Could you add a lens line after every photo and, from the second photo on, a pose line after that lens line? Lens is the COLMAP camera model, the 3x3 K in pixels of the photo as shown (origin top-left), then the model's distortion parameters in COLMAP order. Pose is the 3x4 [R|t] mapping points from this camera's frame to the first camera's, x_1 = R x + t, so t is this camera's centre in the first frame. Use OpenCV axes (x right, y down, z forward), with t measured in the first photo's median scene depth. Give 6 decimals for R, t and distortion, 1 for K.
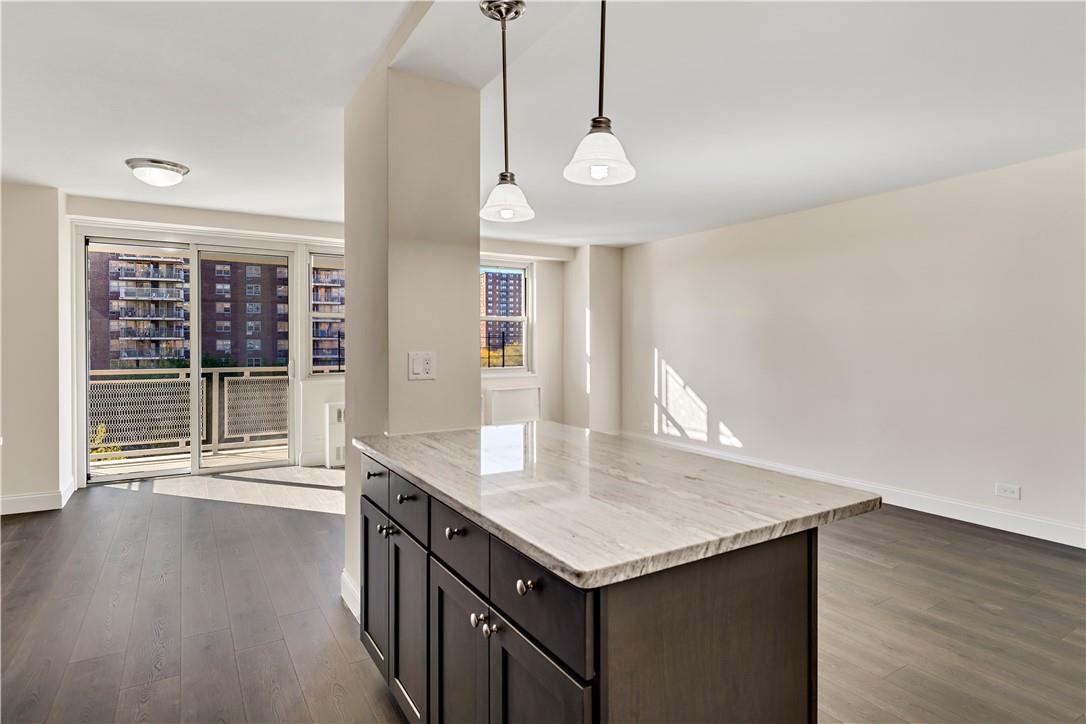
lens RADIAL K [[579.8, 0, 550.8], [0, 579.8, 342.3], [0, 0, 1]] dist [0.014483, -0.005817]
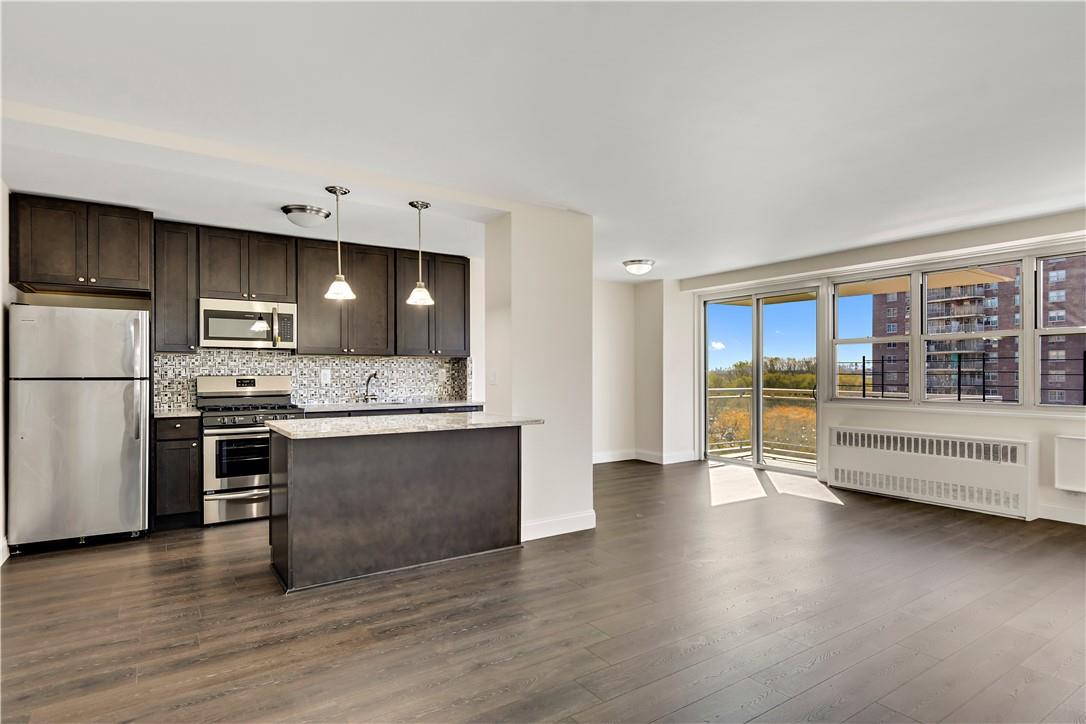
lens RADIAL K [[579.8, 0, 535.3], [0, 579.8, 365.7], [0, 0, 1]] dist [0.014483, -0.005817]
pose [[0.019661, -0.009271, -0.999764, 0.515458], [-0.003515, 0.999950, -0.009342, 0.006663], [0.999801, 0.003698, 0.019628, 0.351035]]
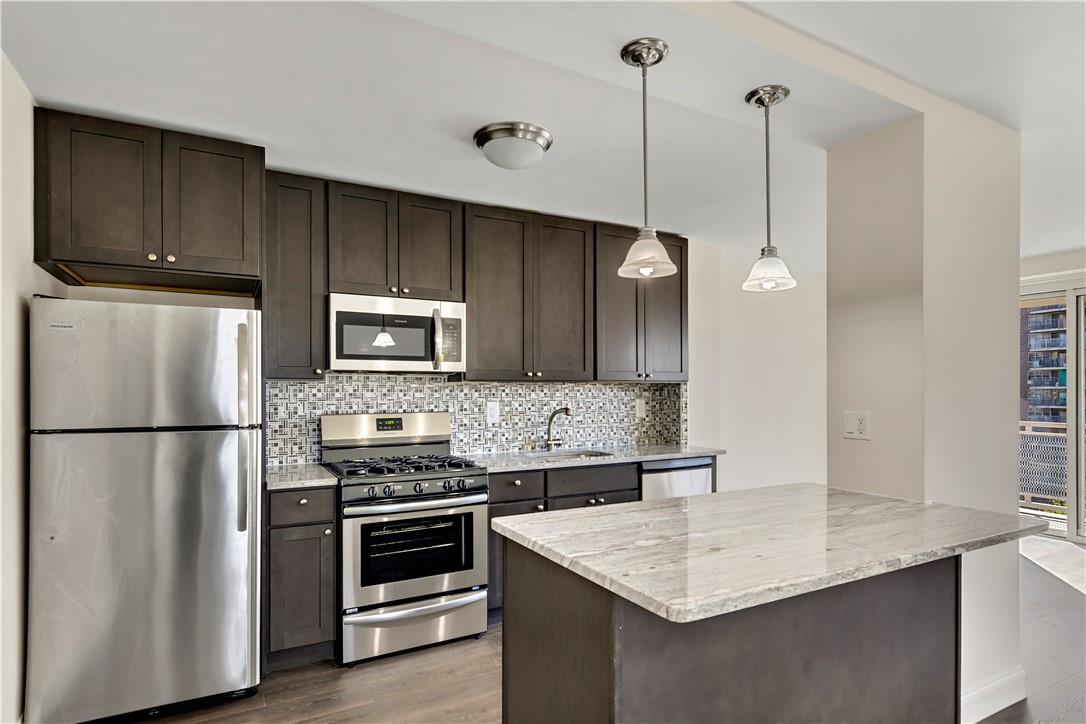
lens RADIAL K [[579.8, 0, 538.3], [0, 579.8, 382.5], [0, 0, 1]] dist [0.014483, -0.005817]
pose [[-0.059633, -0.009548, -0.998175, 0.260106], [-0.003793, 0.999949, -0.009338, -0.007365], [0.998213, 0.003229, -0.059667, 0.161723]]
